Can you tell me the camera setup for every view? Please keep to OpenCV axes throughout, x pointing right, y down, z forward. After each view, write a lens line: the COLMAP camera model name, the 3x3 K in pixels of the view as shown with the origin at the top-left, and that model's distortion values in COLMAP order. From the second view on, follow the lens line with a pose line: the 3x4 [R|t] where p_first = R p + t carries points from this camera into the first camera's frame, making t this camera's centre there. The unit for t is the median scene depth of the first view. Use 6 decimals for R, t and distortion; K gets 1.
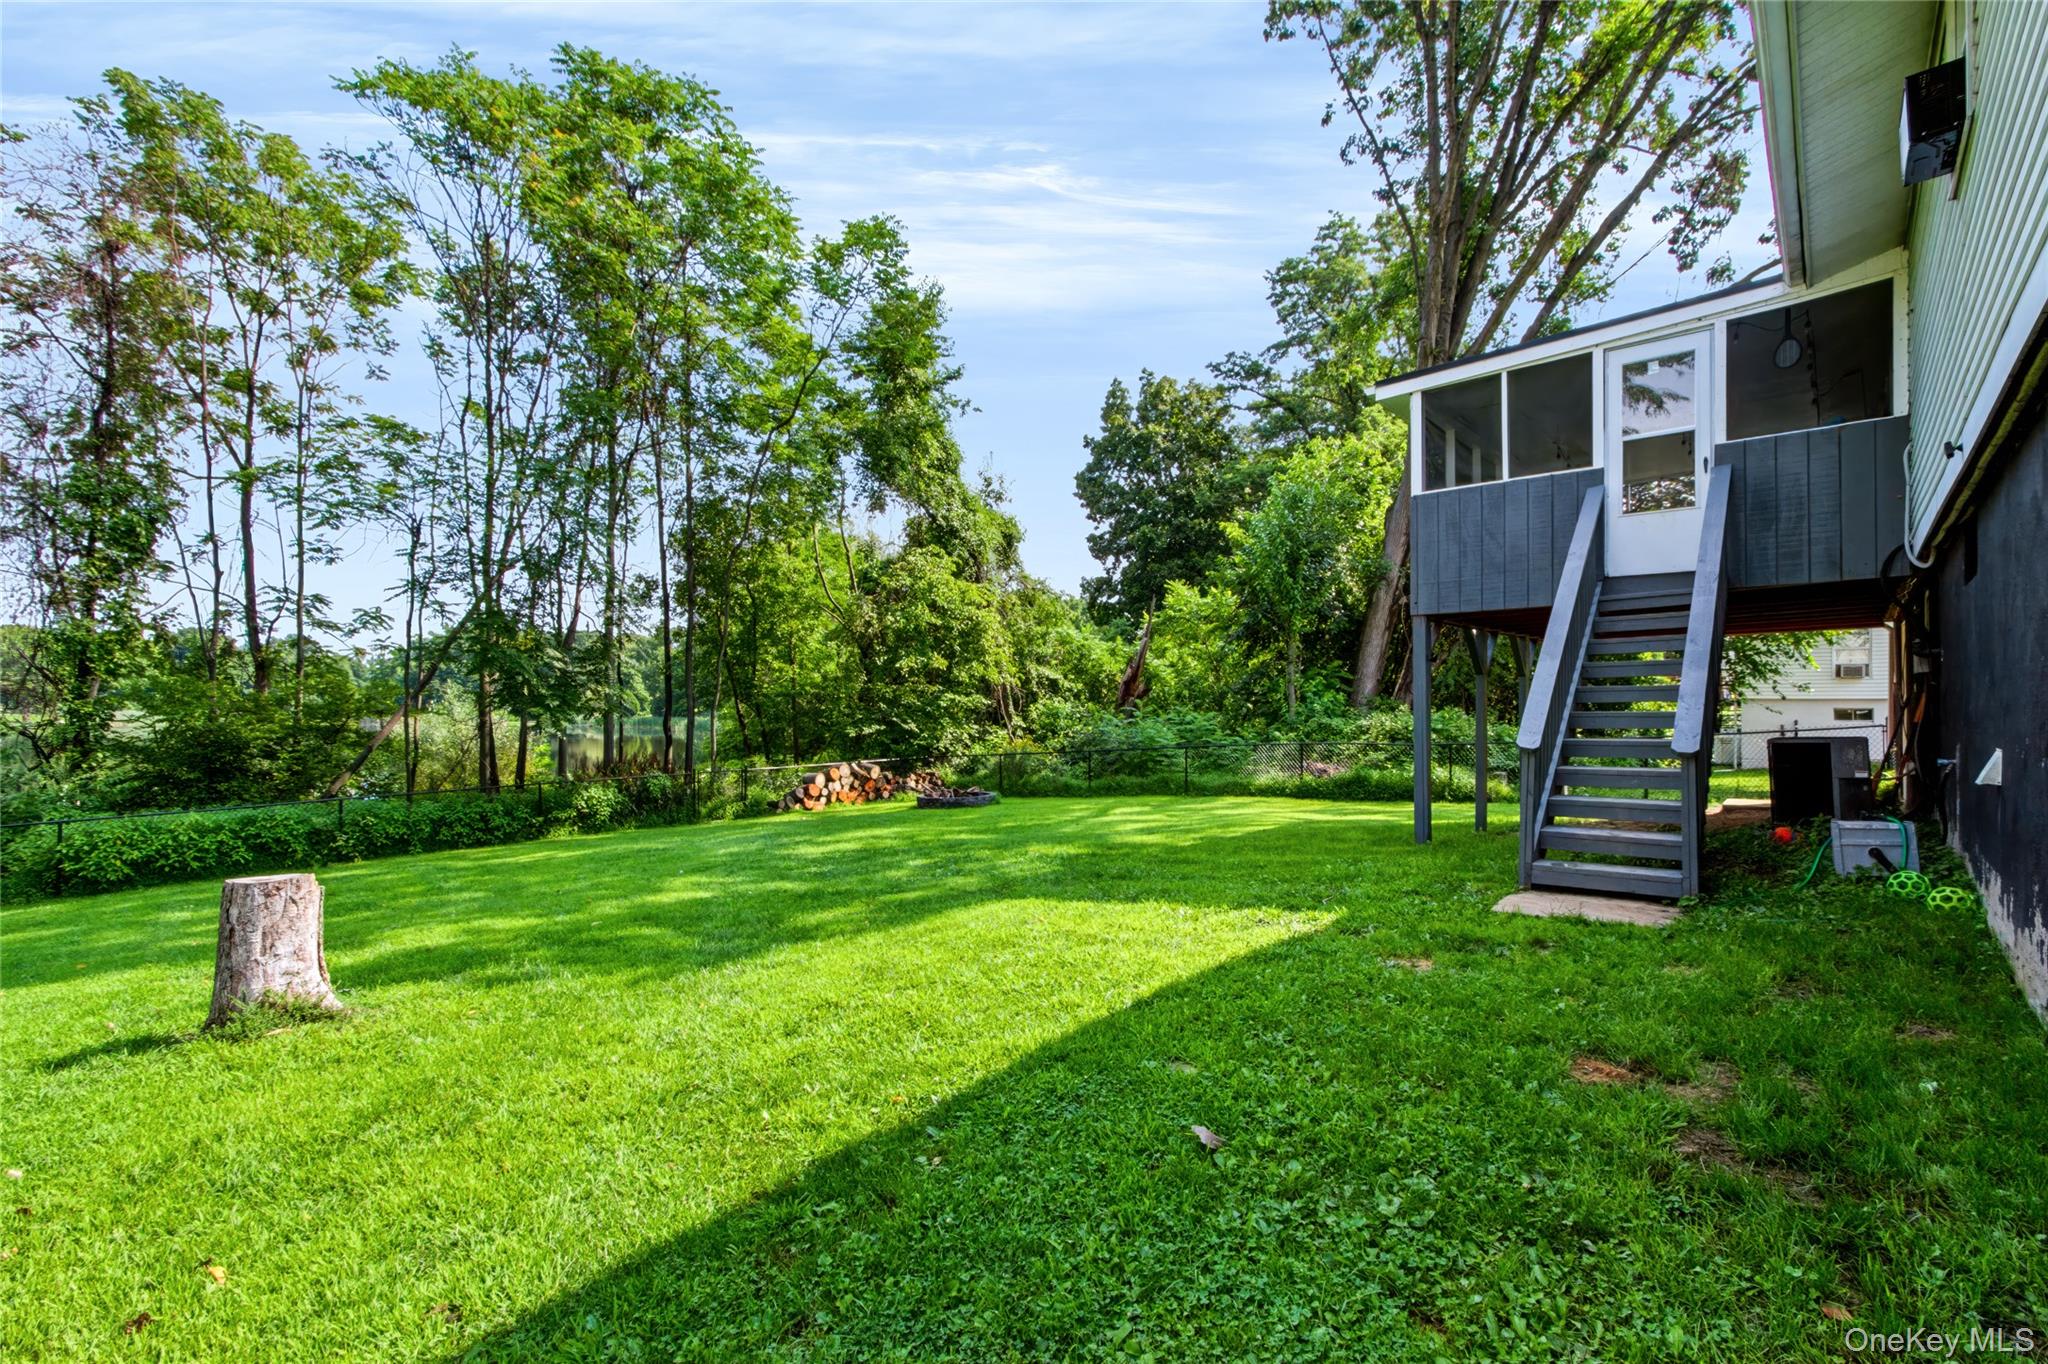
lens RADIAL K [[945.7, 0, 1033.1], [0, 945.7, 701.8], [0, 0, 1]] dist [0.007038, -0.002624]
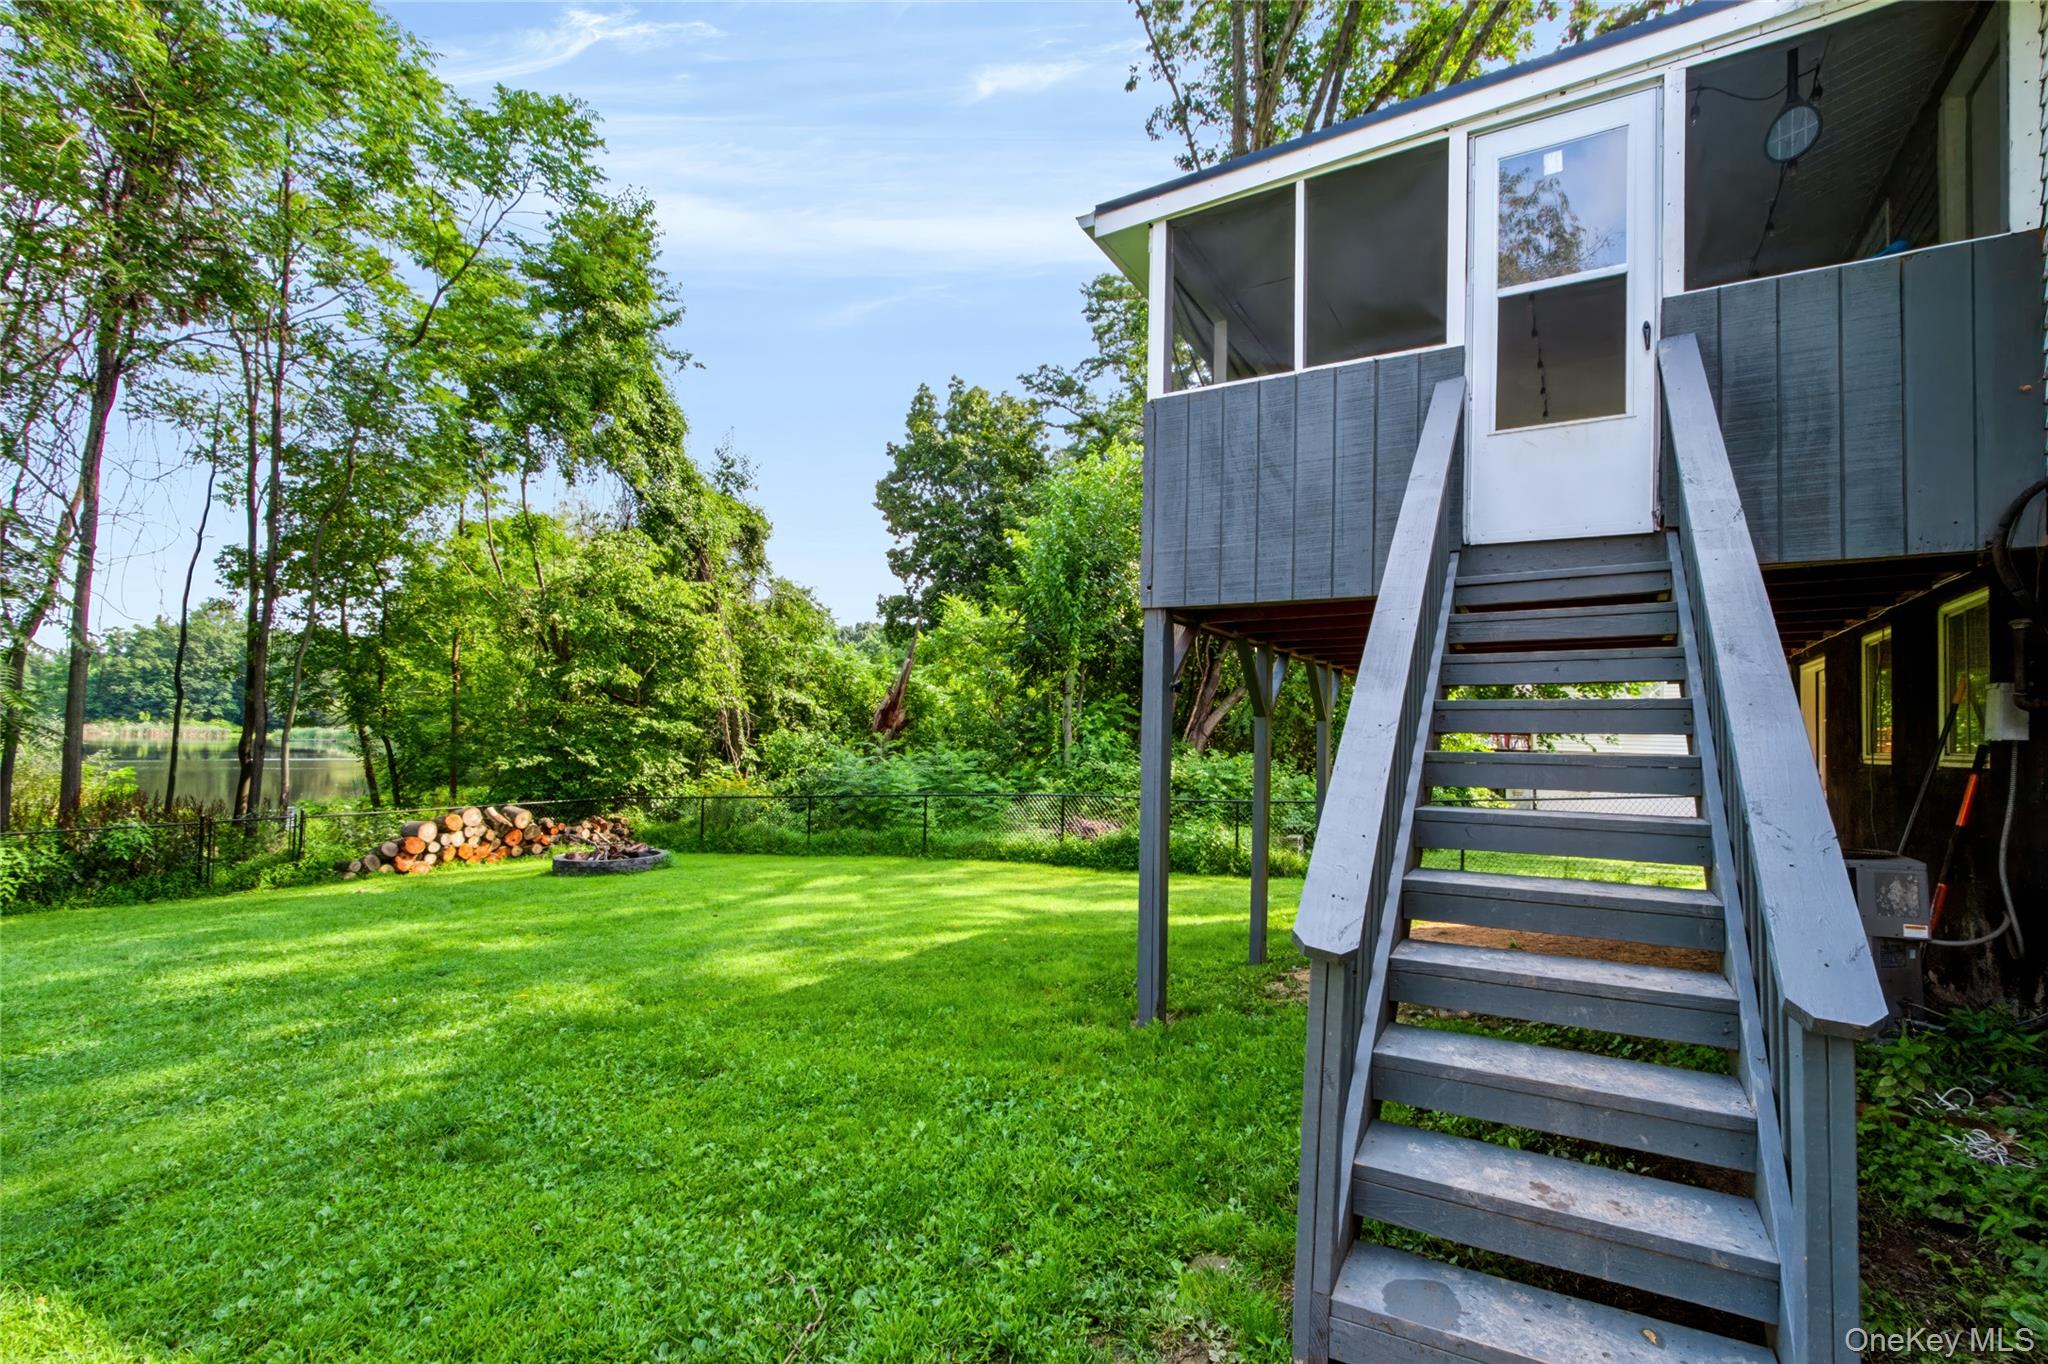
lens RADIAL K [[945.7, 0, 1039.2], [0, 945.7, 696.9], [0, 0, 1]] dist [0.007038, -0.002624]
pose [[0.982624, 0.035852, 0.182114, 0.095186], [-0.029290, 0.998826, -0.038595, -0.005785], [-0.183284, 0.032590, 0.982520, 0.182585]]
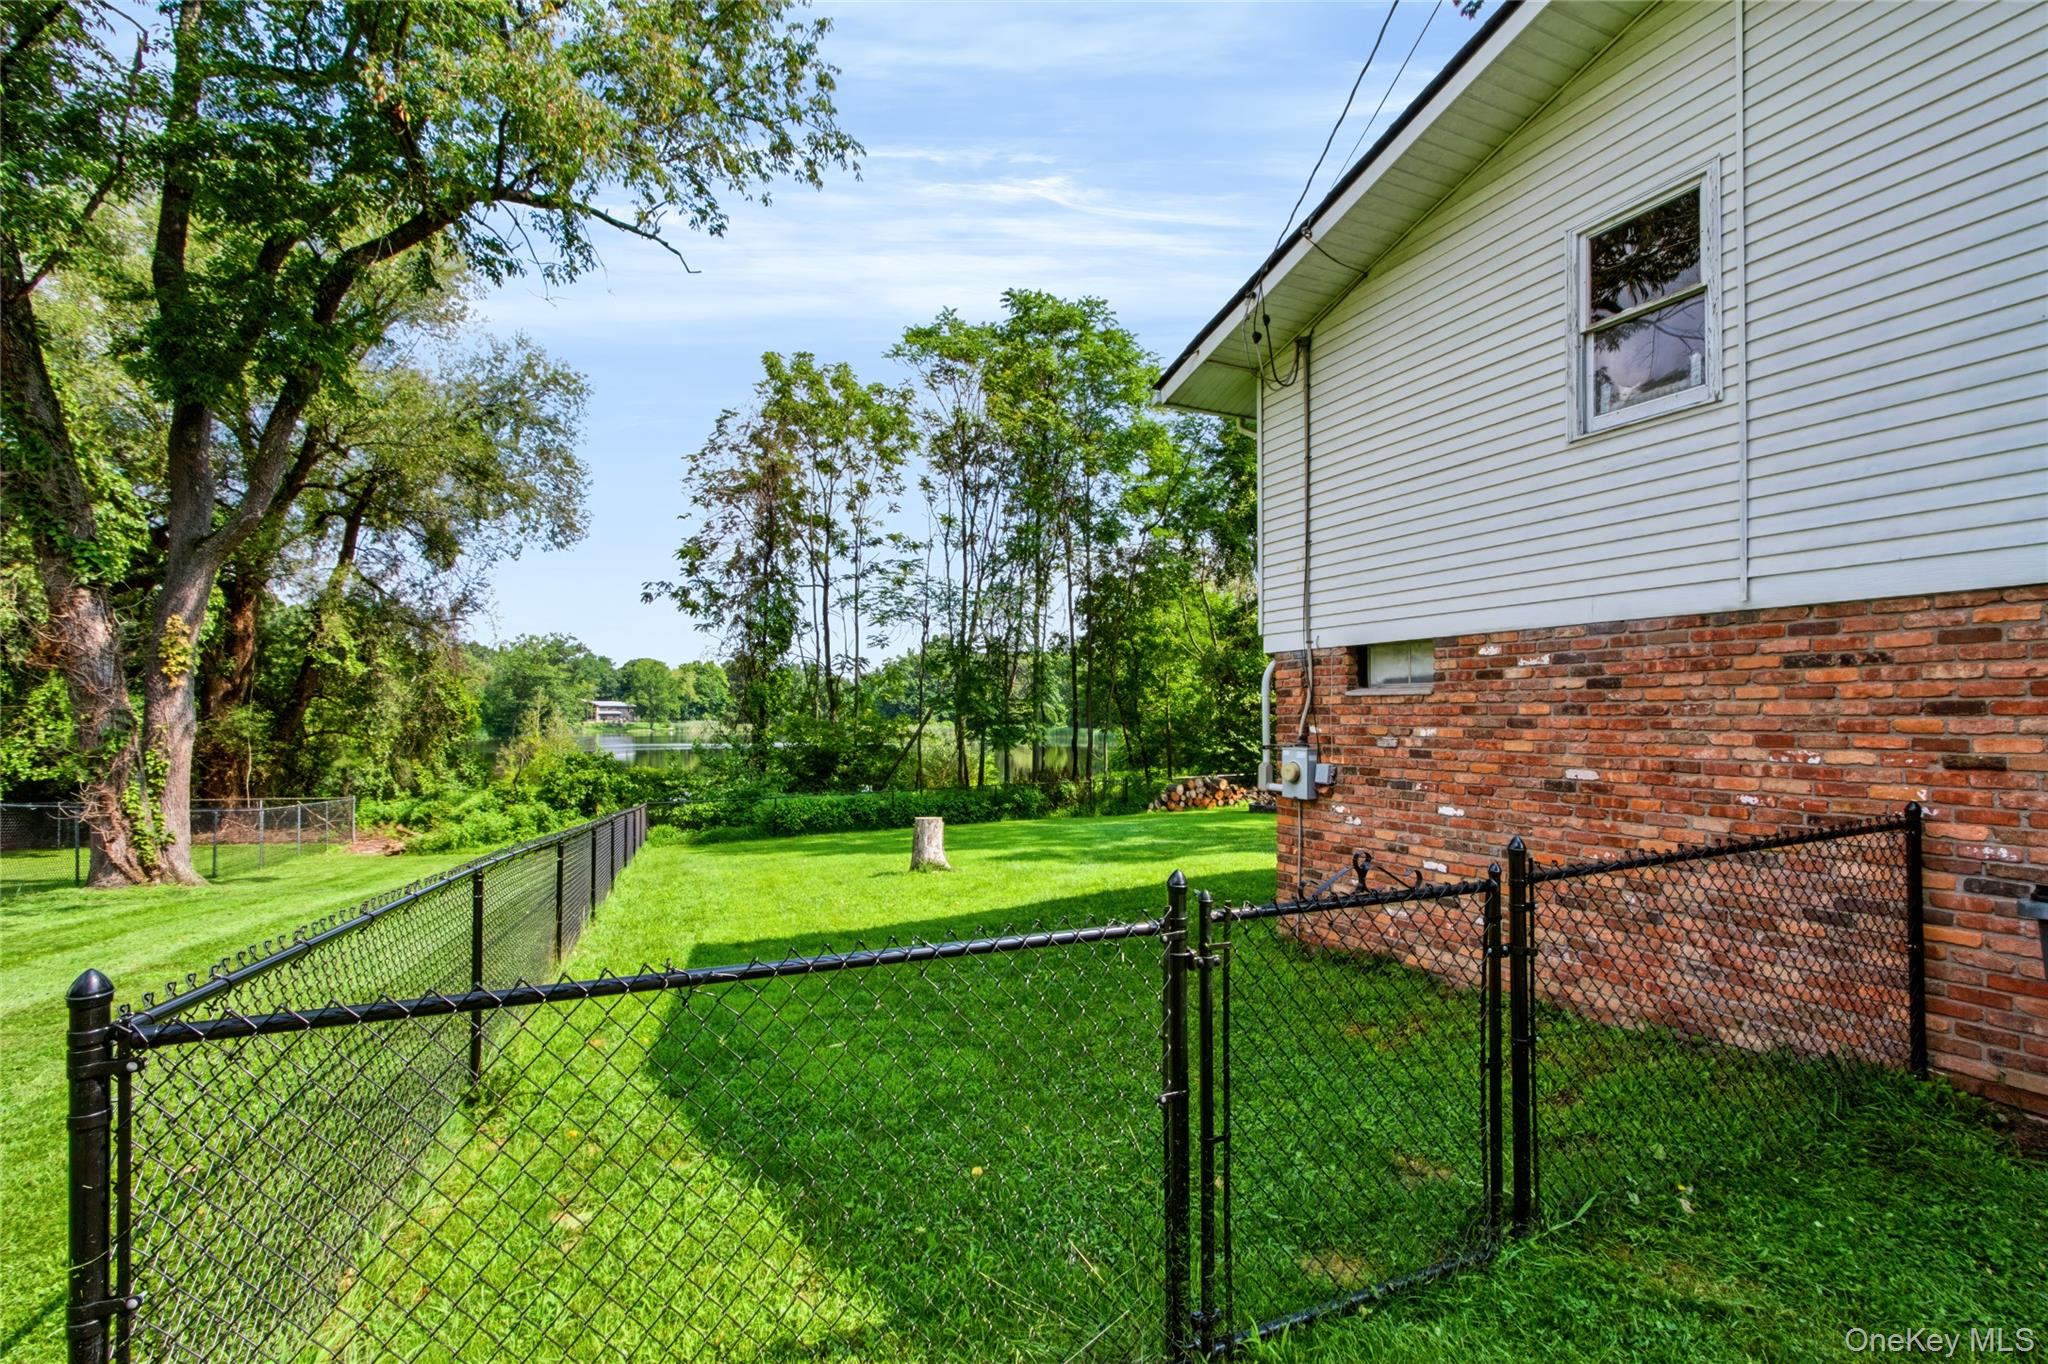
lens RADIAL K [[945.7, 0, 1019.4], [0, 945.7, 698.1], [0, 0, 1]] dist [0.007038, -0.002624]
pose [[0.907066, -0.007585, -0.420920, 0.125817], [0.001731, 0.999896, -0.014286, -0.025632], [0.420984, 0.012230, 0.906985, -0.293909]]
